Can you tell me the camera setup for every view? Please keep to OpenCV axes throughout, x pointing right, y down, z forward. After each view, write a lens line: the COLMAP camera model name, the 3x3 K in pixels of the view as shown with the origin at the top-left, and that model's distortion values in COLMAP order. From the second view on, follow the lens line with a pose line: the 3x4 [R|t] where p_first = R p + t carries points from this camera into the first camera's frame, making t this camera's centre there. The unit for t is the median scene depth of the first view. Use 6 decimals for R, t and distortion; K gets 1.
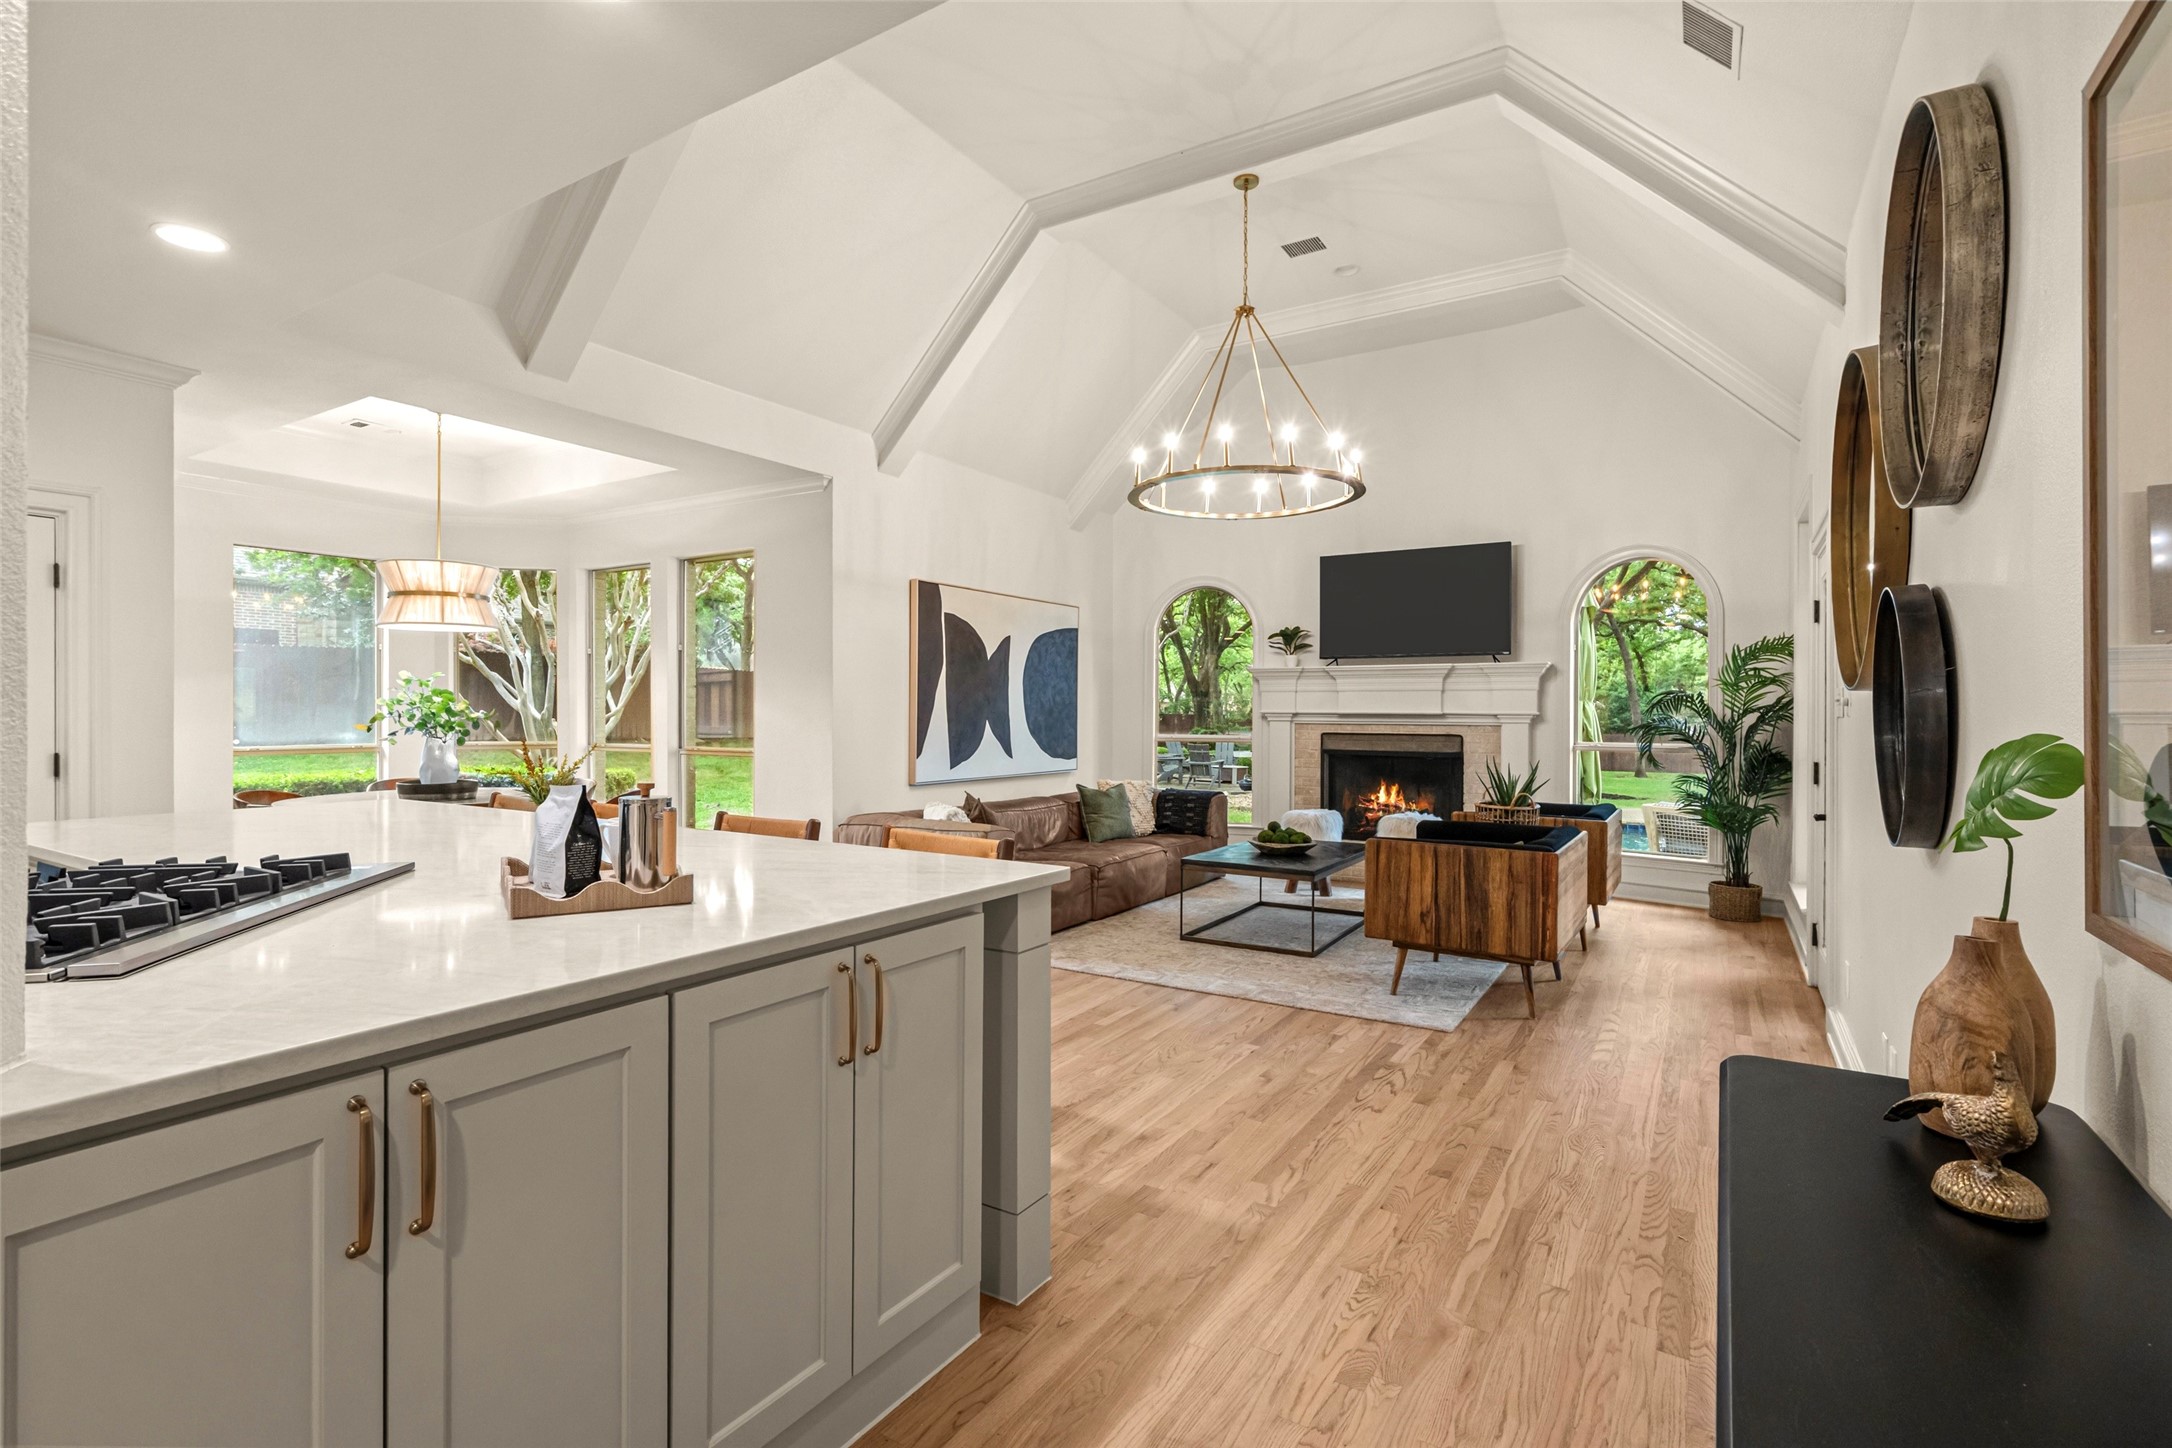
lens RADIAL K [[1008.8, 0, 1079.5], [0, 1008.8, 721.2], [0, 0, 1]] dist [-0.001384, -0.000391]
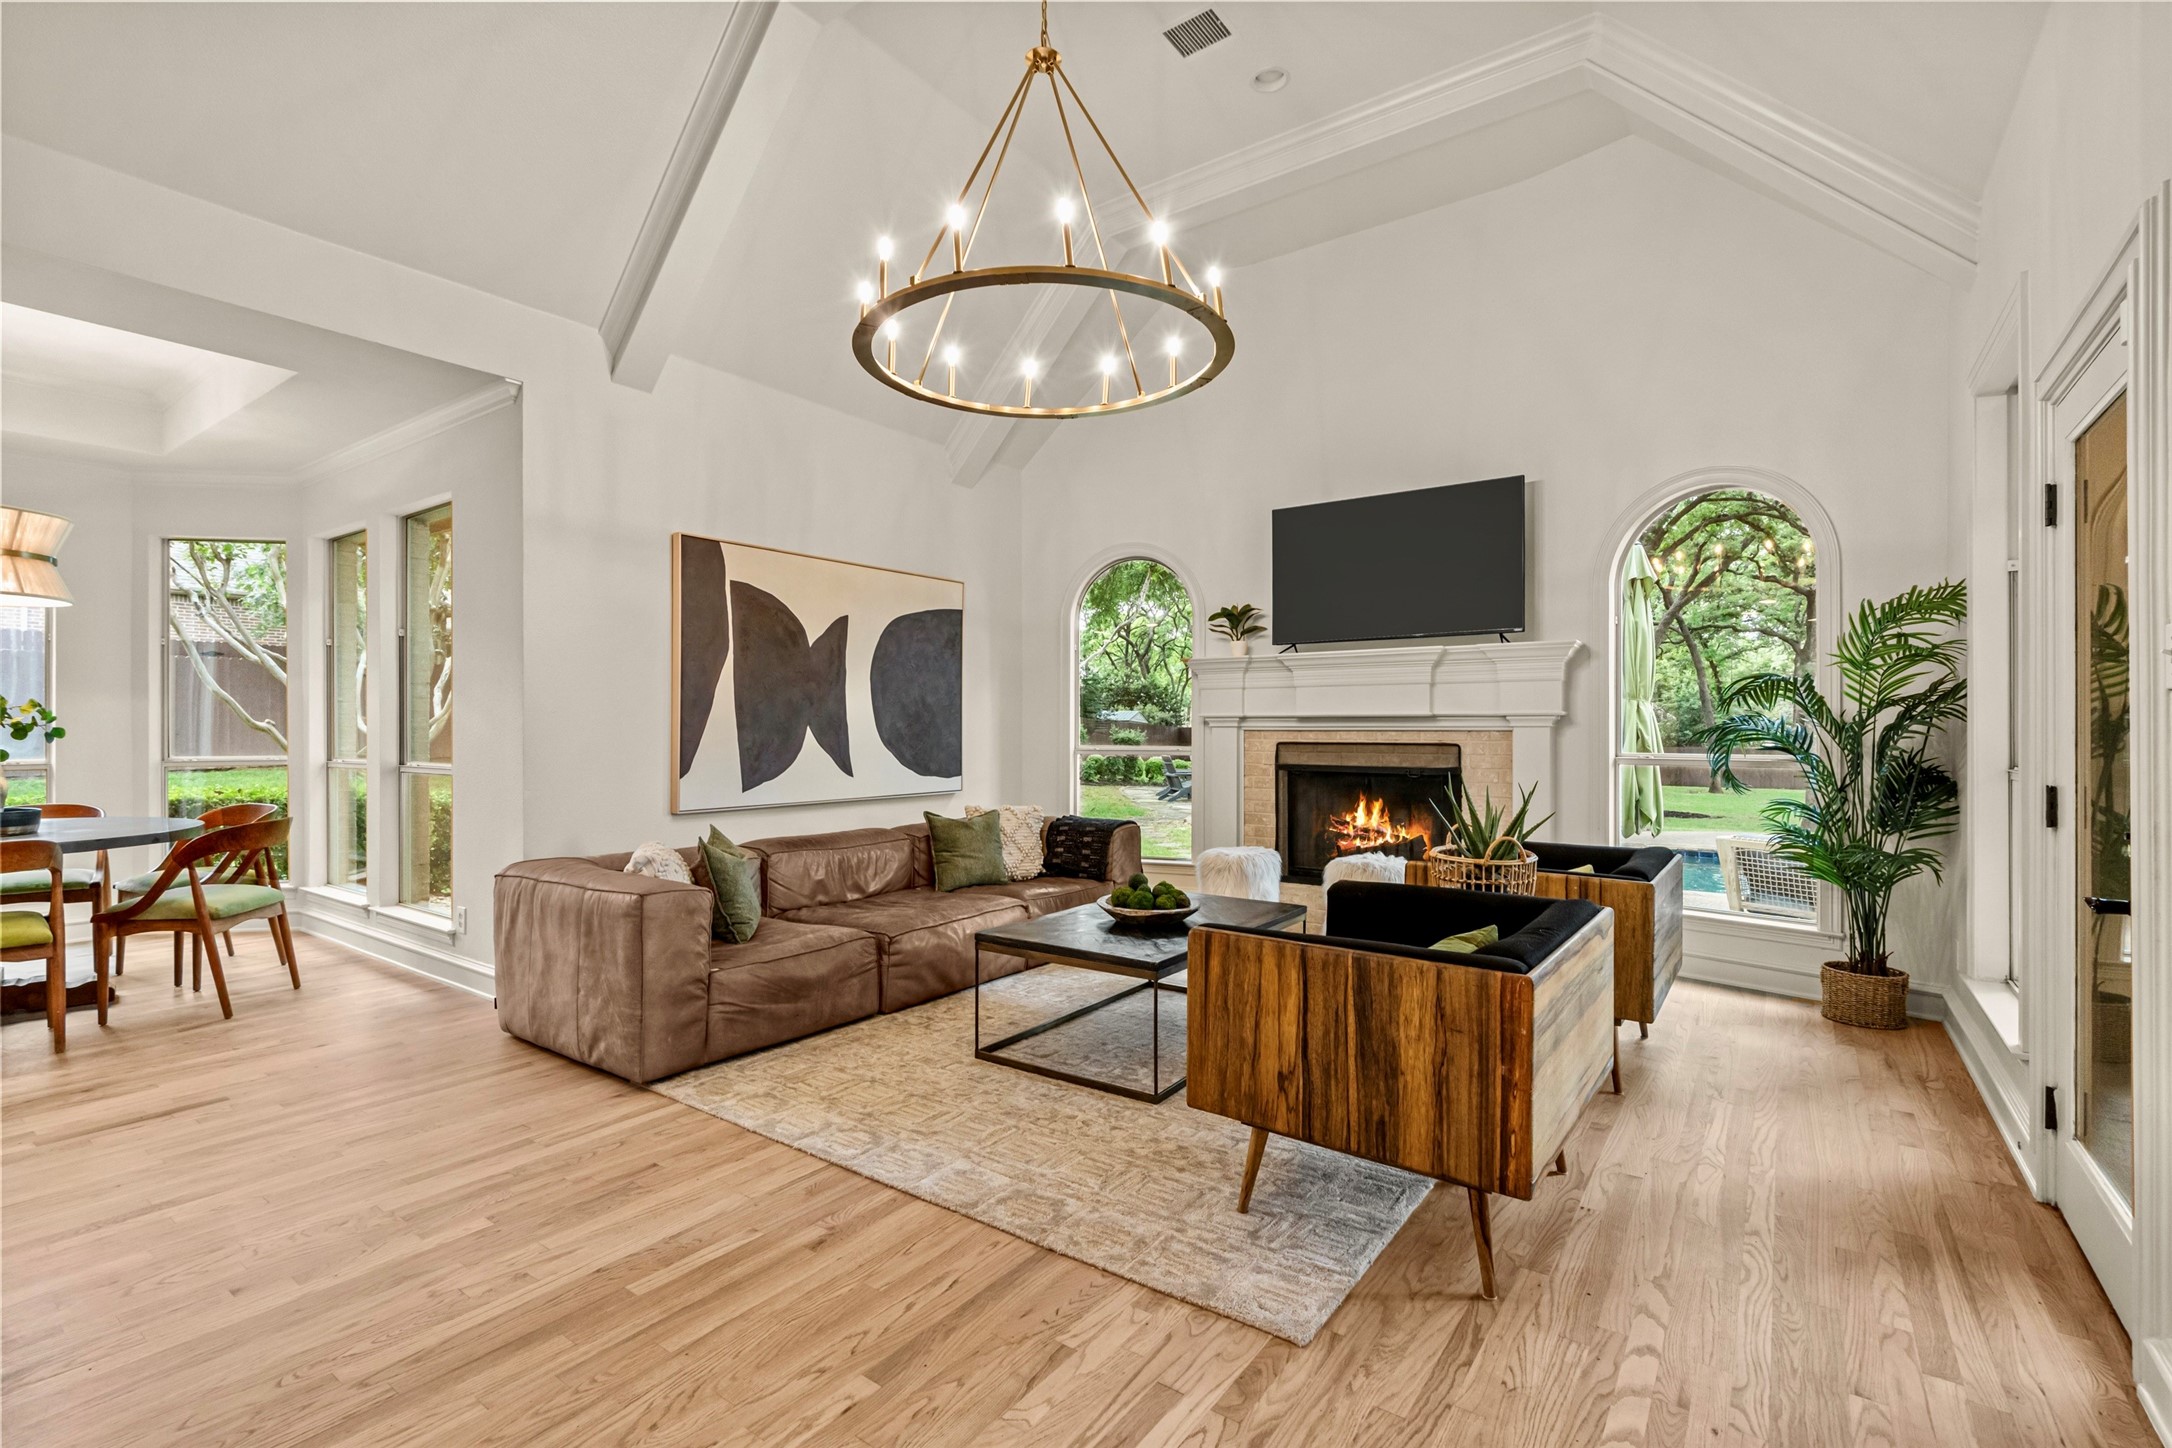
lens RADIAL K [[975.7, 0, 1080.4], [0, 975.7, 734.8], [0, 0, 1]] dist [-0.003343, -0.000281]
pose [[0.997541, -0.004469, -0.069943, 0.191402], [0.004299, 0.999987, -0.002571, 0.009505], [0.069954, 0.002264, 0.997548, 0.340030]]
